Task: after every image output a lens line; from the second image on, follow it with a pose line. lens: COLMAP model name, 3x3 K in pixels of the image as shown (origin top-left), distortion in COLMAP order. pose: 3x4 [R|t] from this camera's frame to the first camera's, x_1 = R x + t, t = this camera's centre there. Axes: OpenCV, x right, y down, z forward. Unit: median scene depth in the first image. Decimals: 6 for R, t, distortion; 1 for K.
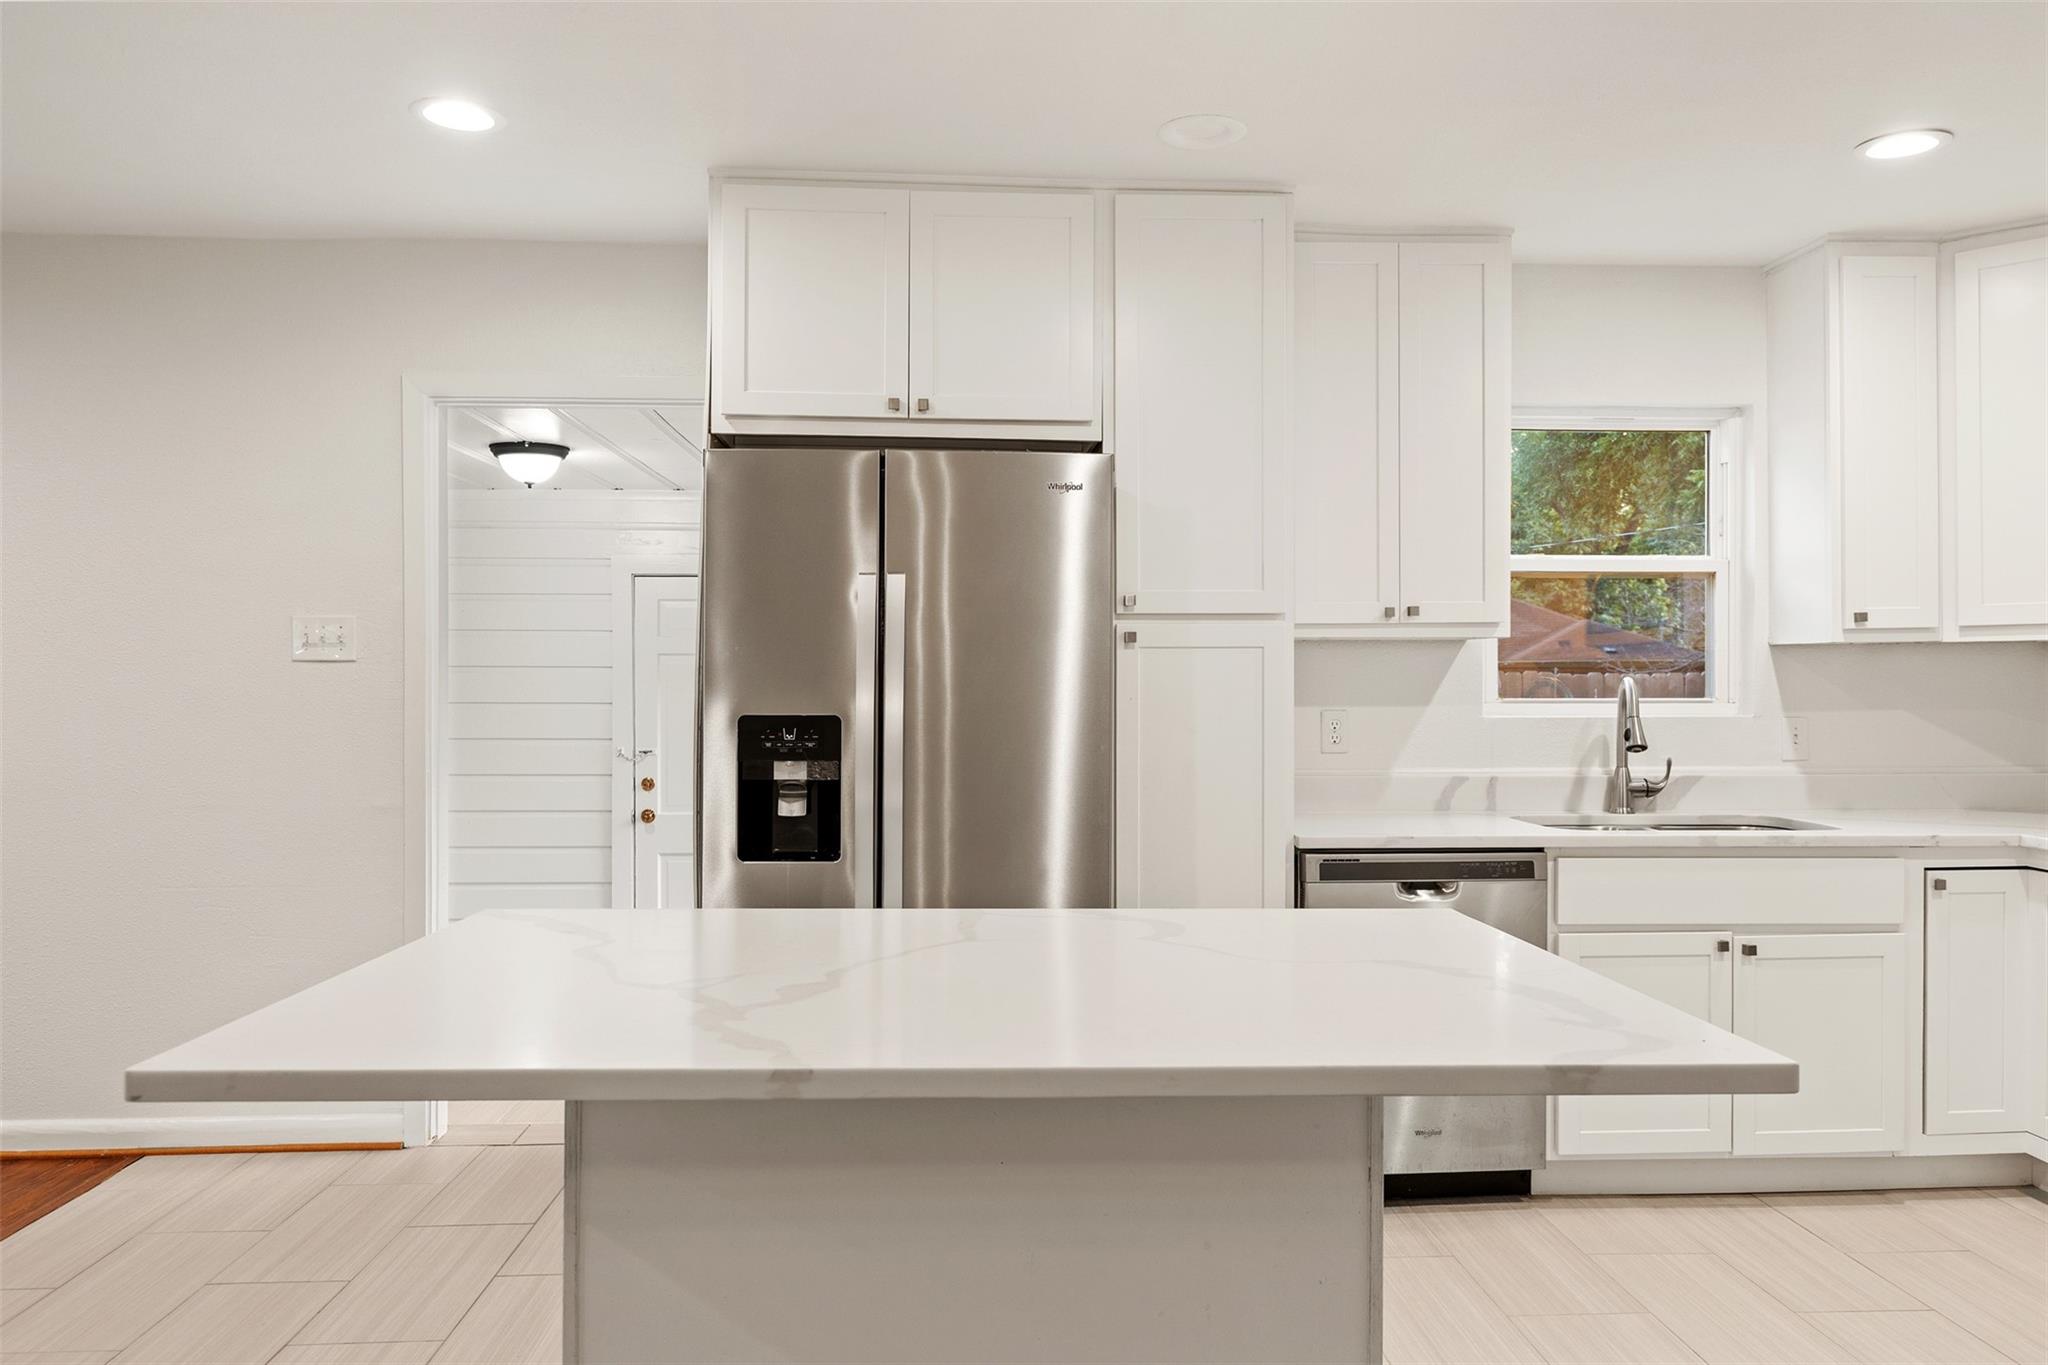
lens RADIAL K [[1416.6, 0, 1029.3], [0, 1416.6, 694.0], [0, 0, 1]] dist [0.003192, -0.001258]
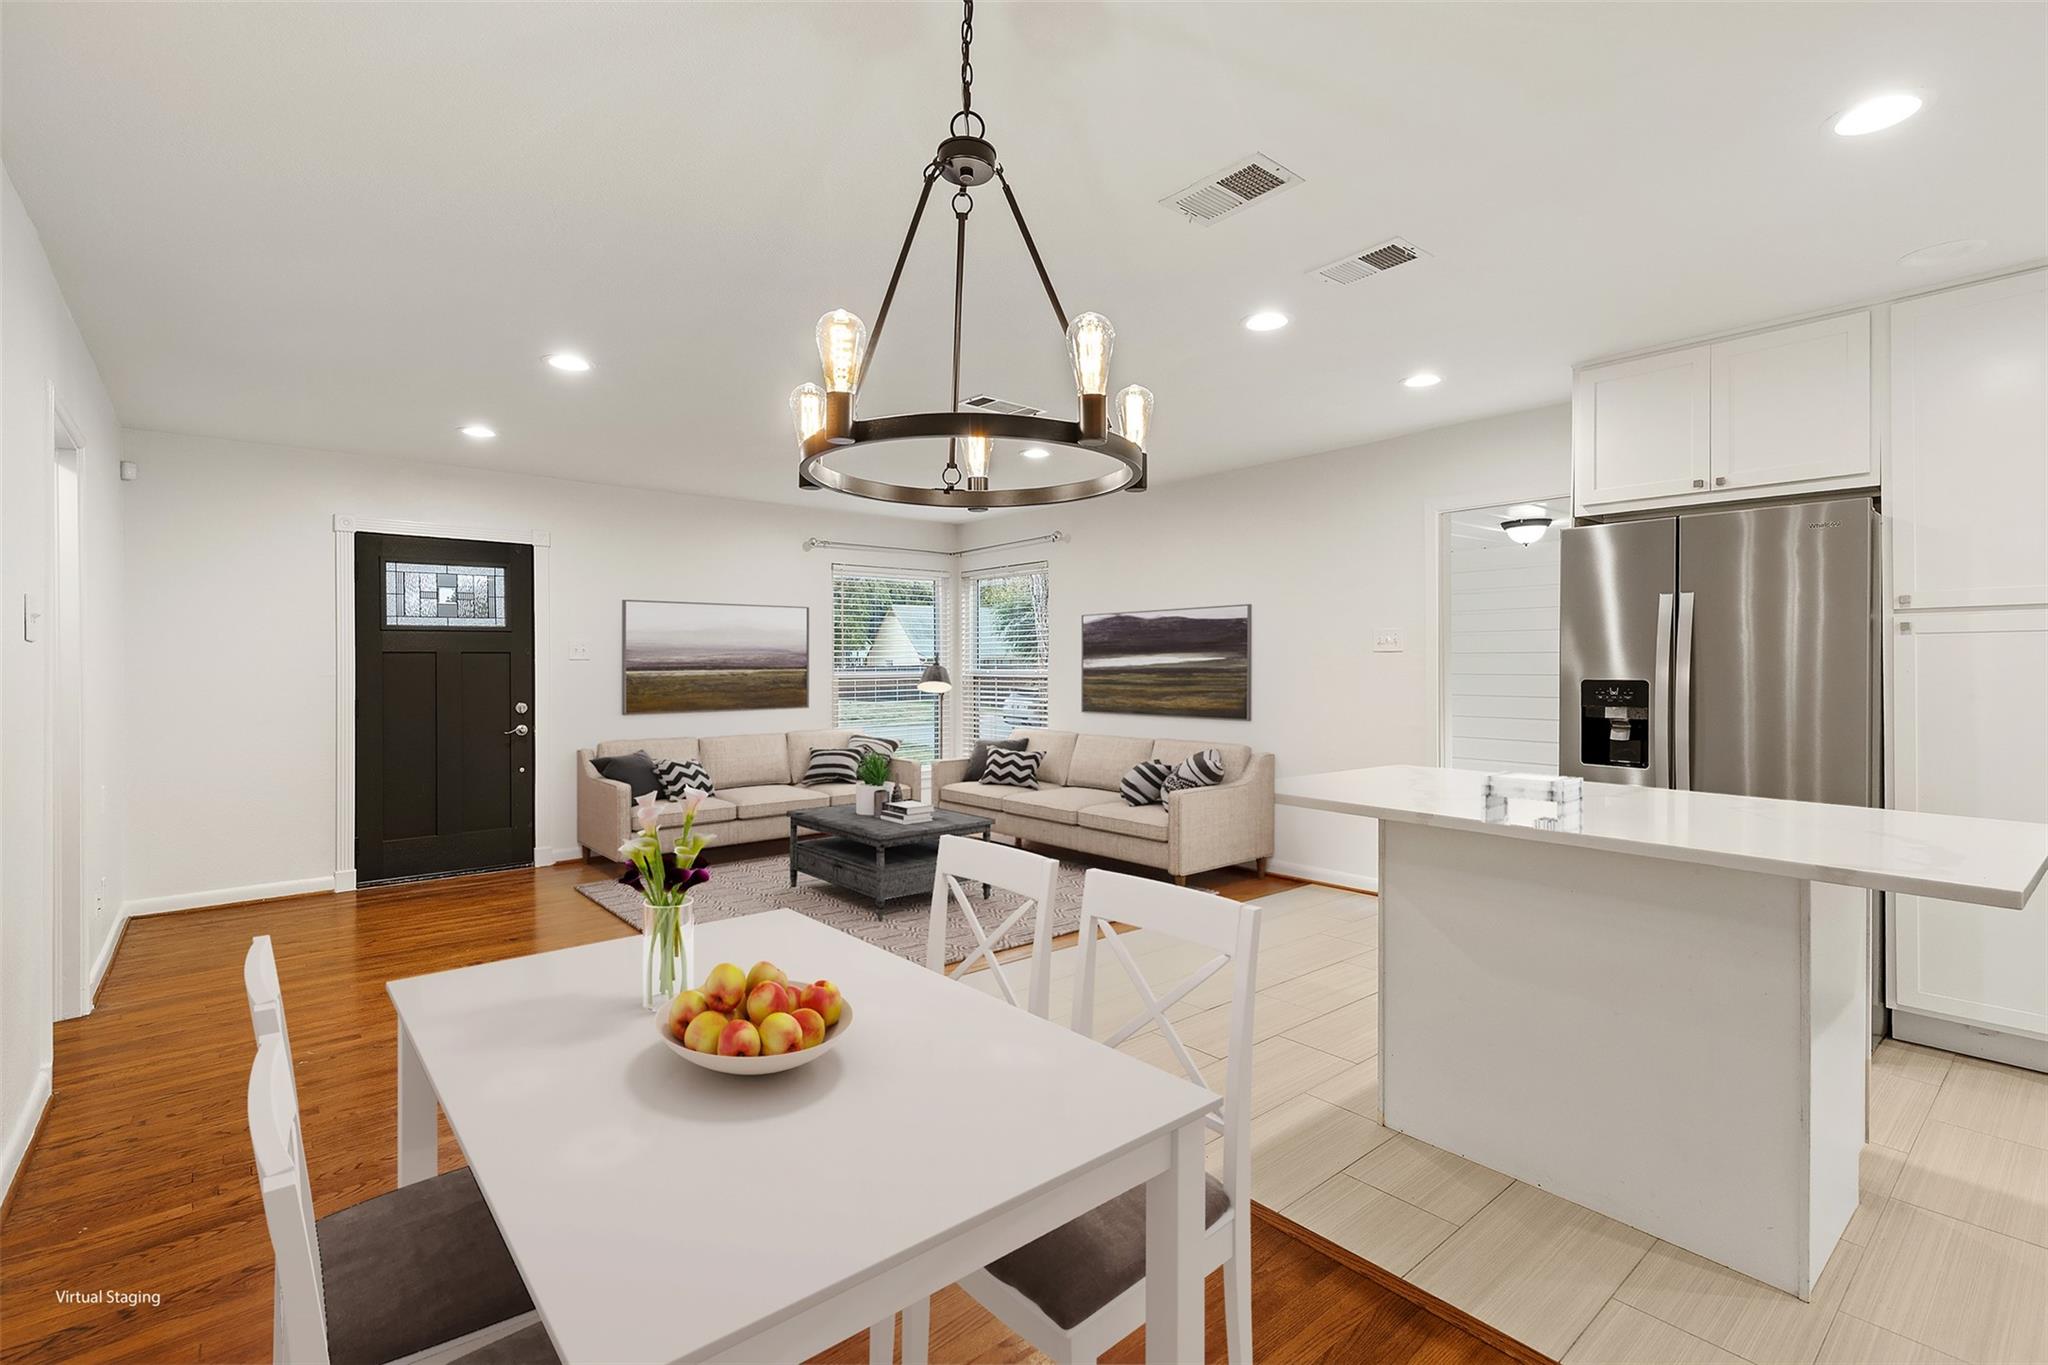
lens RADIAL K [[933.7, 0, 1024.0], [0, 933.7, 682.5], [0, 0, 1]] dist [0.000309, -0.000076]
pose [[0.596976, 0.013472, -0.802146, 0.301299], [-0.004287, 0.999898, 0.013603, 0.005766], [0.802247, -0.004682, 0.596973, -0.229570]]
